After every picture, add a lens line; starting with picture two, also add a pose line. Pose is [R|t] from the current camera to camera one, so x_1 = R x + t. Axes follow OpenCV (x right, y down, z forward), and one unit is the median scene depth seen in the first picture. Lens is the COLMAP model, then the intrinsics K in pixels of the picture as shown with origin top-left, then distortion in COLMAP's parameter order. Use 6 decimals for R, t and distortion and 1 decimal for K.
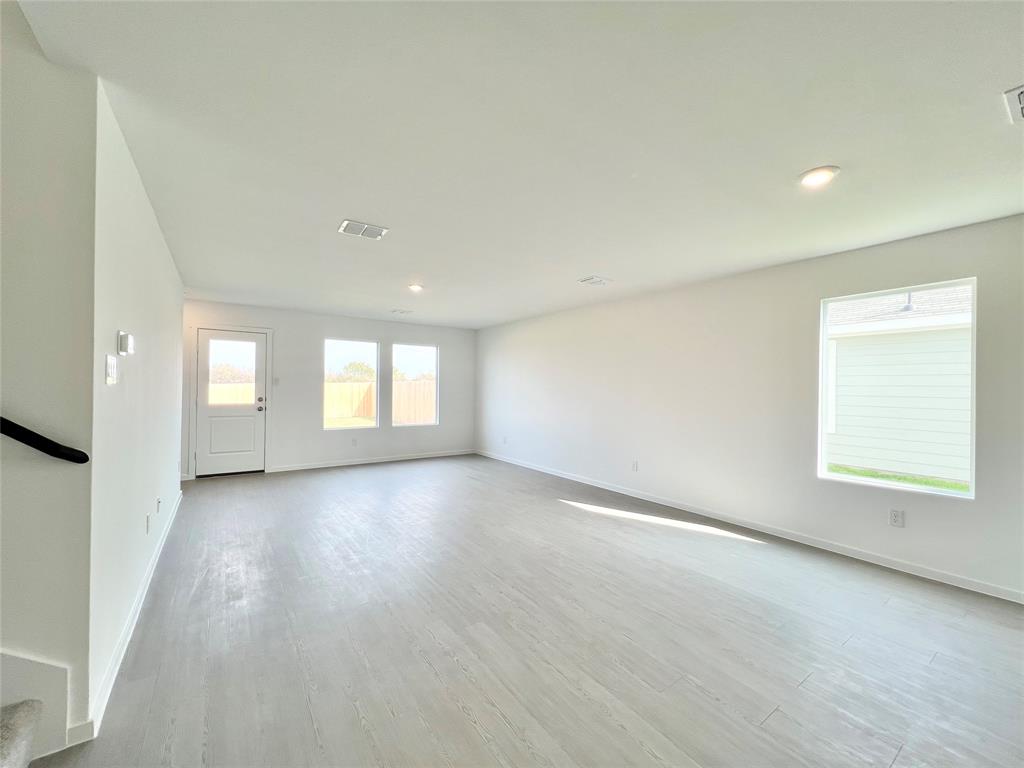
lens RADIAL K [[411.8, 0, 512.0], [0, 411.8, 384.0], [0, 0, 1]] dist [0.001096, 0.000080]
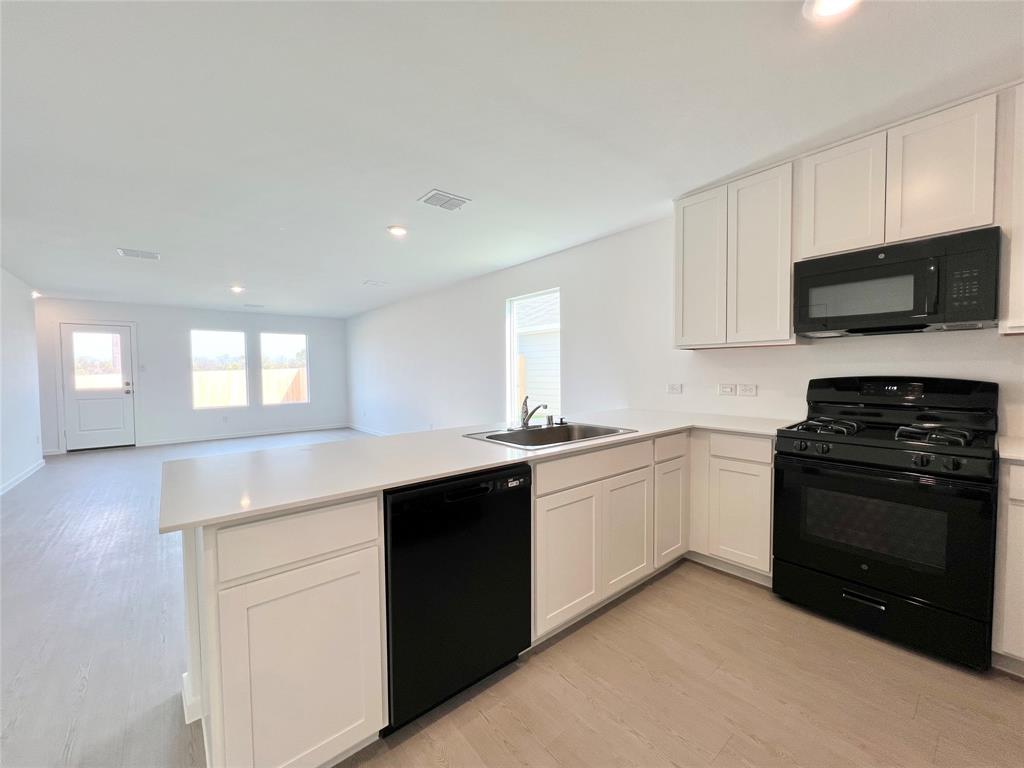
lens RADIAL K [[411.8, 0, 512.0], [0, 411.8, 384.0], [0, 0, 1]] dist [0.001096, 0.000080]
pose [[0.996194, -0.027565, 0.082692, 0.365326], [0.024107, 0.998804, 0.042531, 0.014676], [-0.083766, -0.040376, 0.995667, -0.239704]]
